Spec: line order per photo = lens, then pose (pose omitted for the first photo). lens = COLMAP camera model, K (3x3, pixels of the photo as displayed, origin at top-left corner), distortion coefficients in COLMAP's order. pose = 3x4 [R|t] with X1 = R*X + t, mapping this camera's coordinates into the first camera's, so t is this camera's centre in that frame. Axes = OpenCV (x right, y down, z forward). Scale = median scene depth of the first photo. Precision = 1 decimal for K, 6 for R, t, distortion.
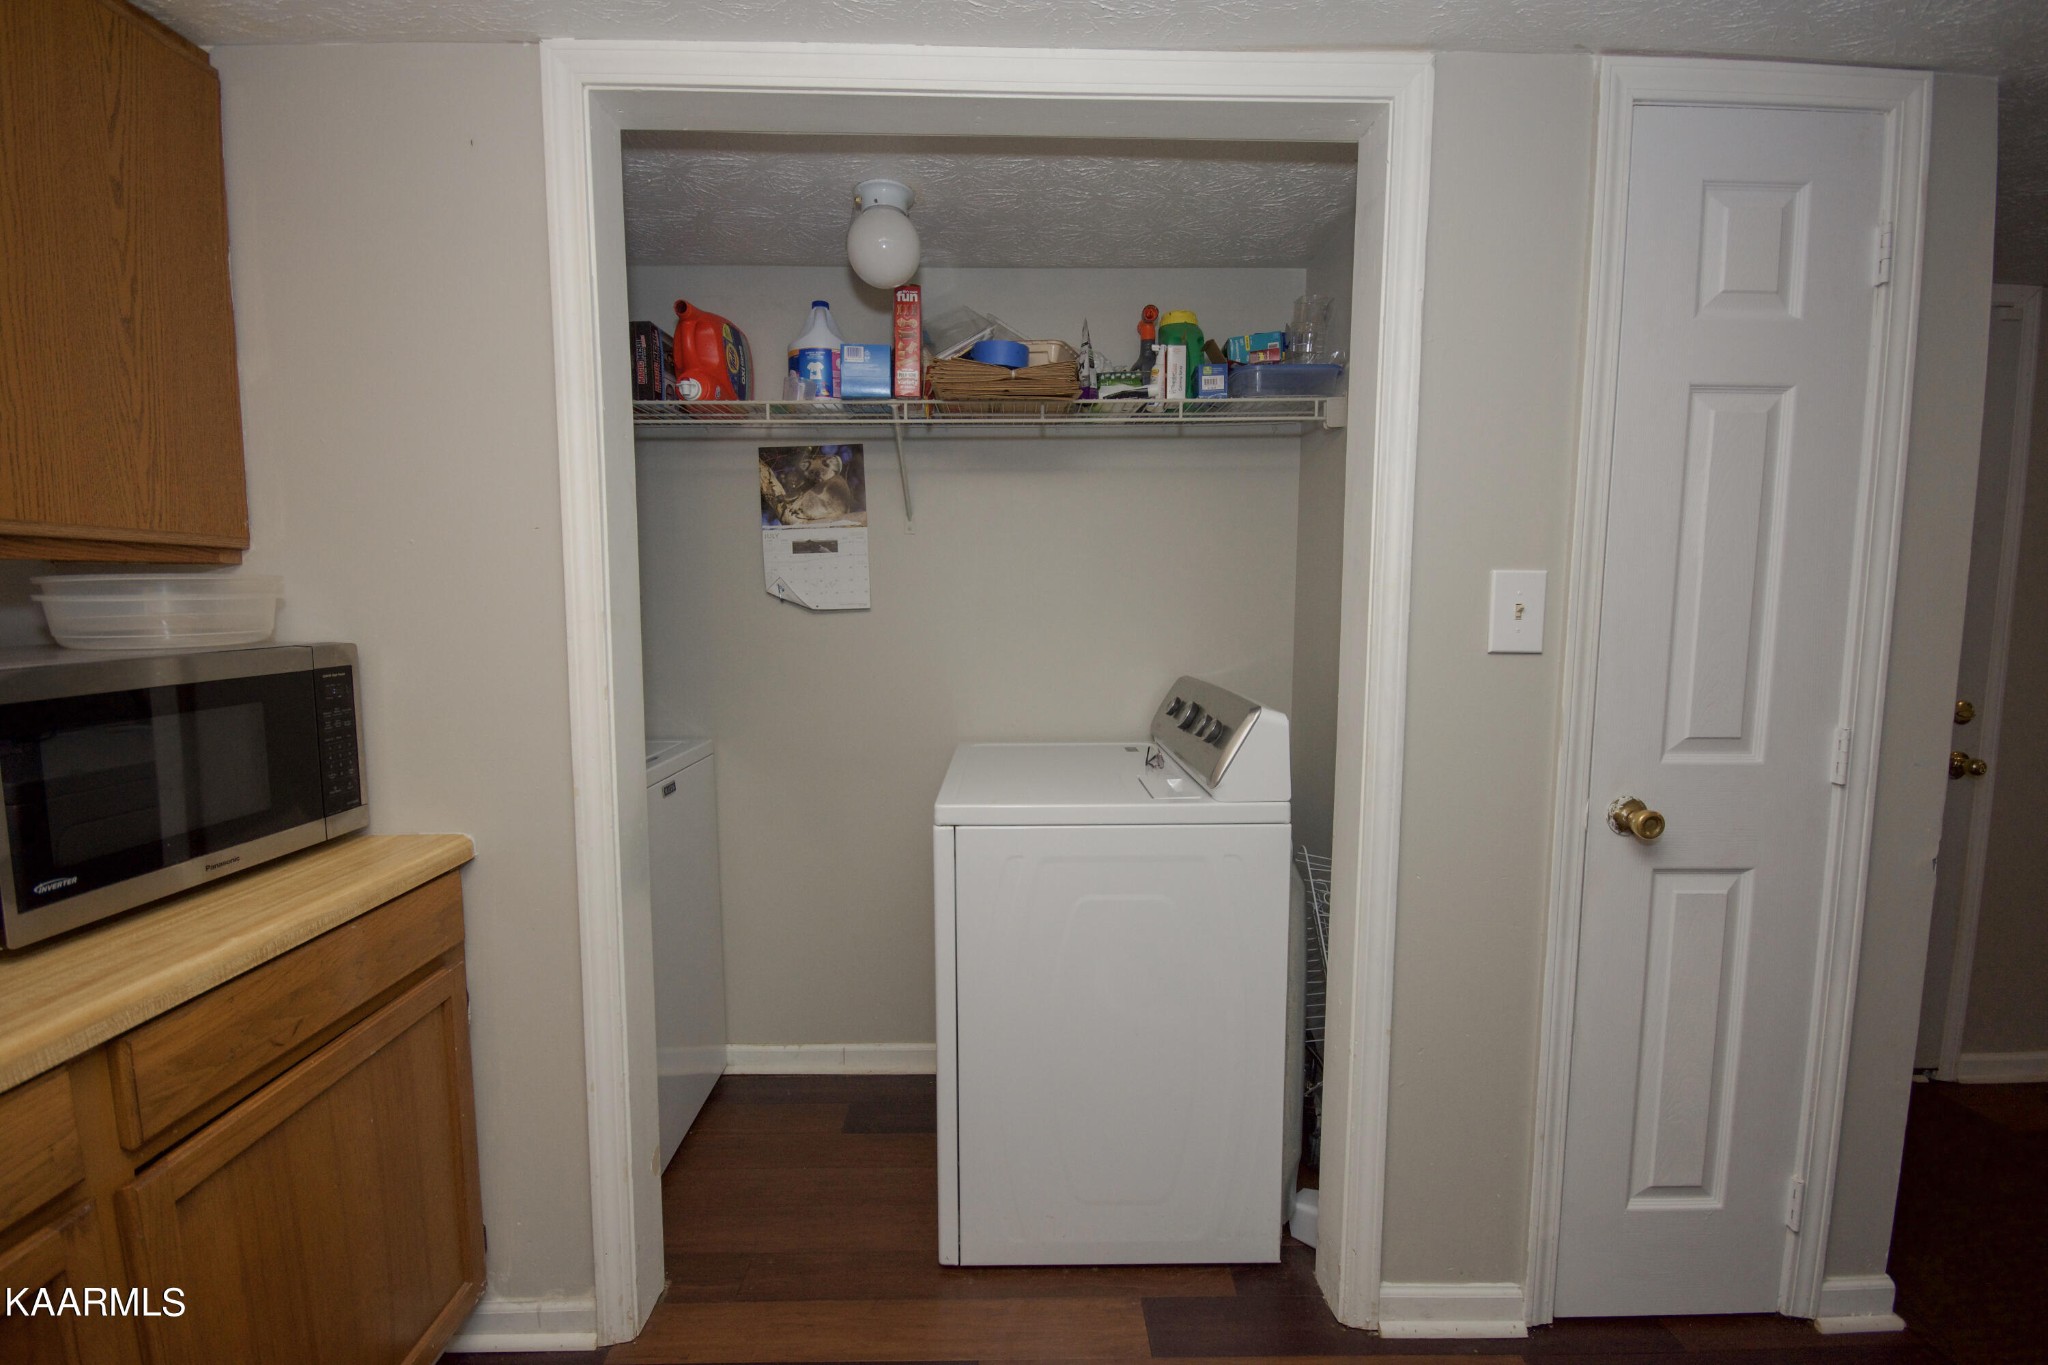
lens RADIAL K [[911.3, 0, 1010.1], [0, 911.3, 686.6], [0, 0, 1]] dist [0.007371, -0.007476]
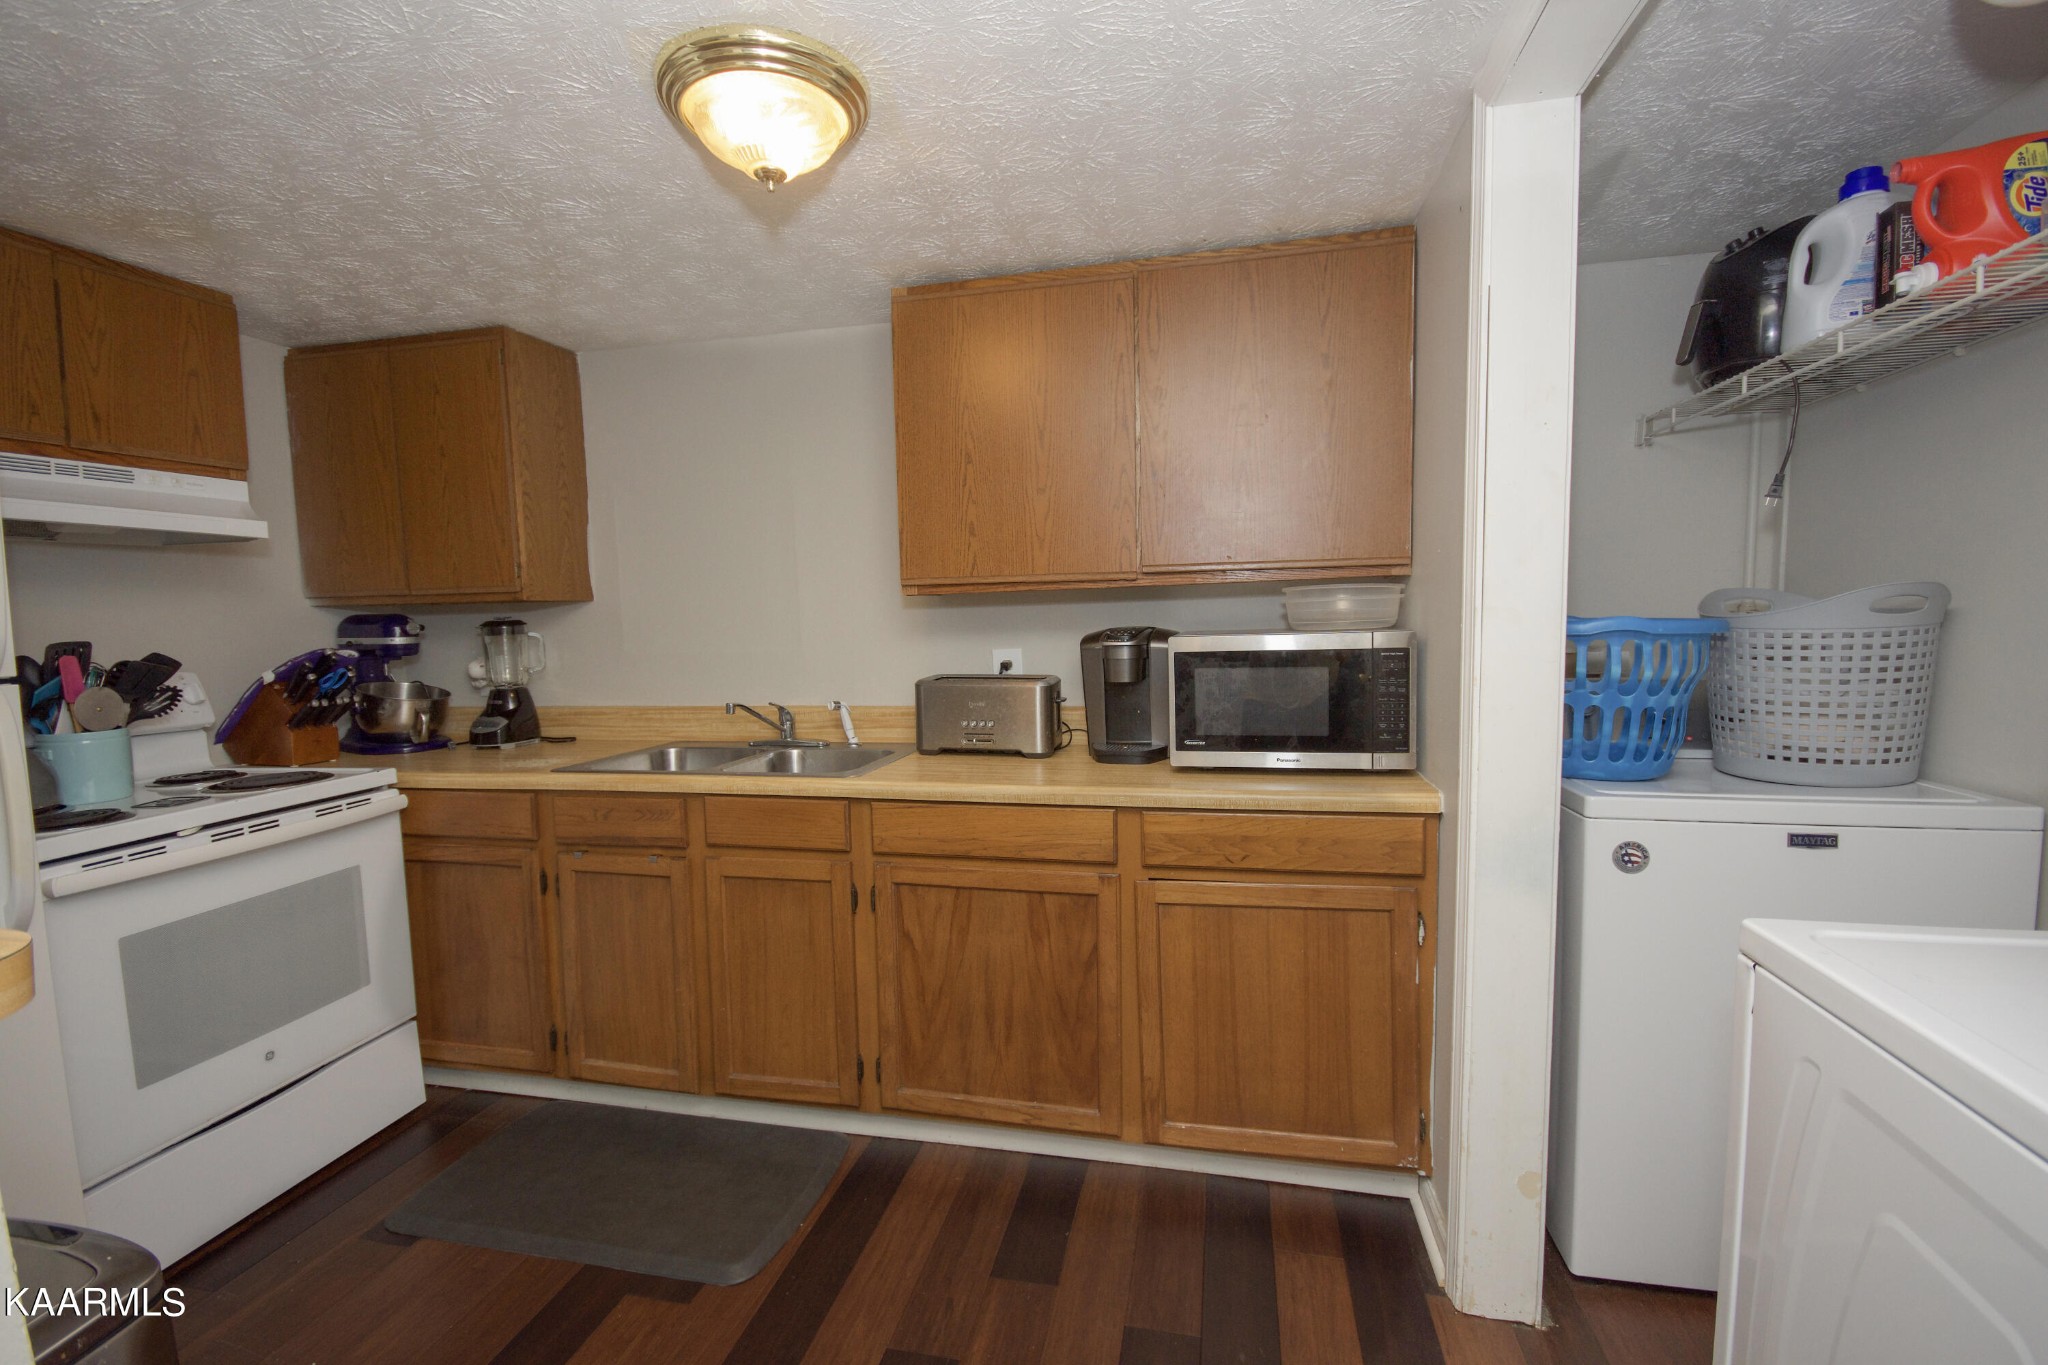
lens RADIAL K [[911.3, 0, 1021.3], [0, 911.3, 691.3], [0, 0, 1]] dist [0.007371, -0.007476]
pose [[-0.241282, 0.082883, -0.966909, 0.921023], [-0.072743, 0.991999, 0.103186, -0.072061], [0.967725, 0.095233, -0.233322, 0.988837]]
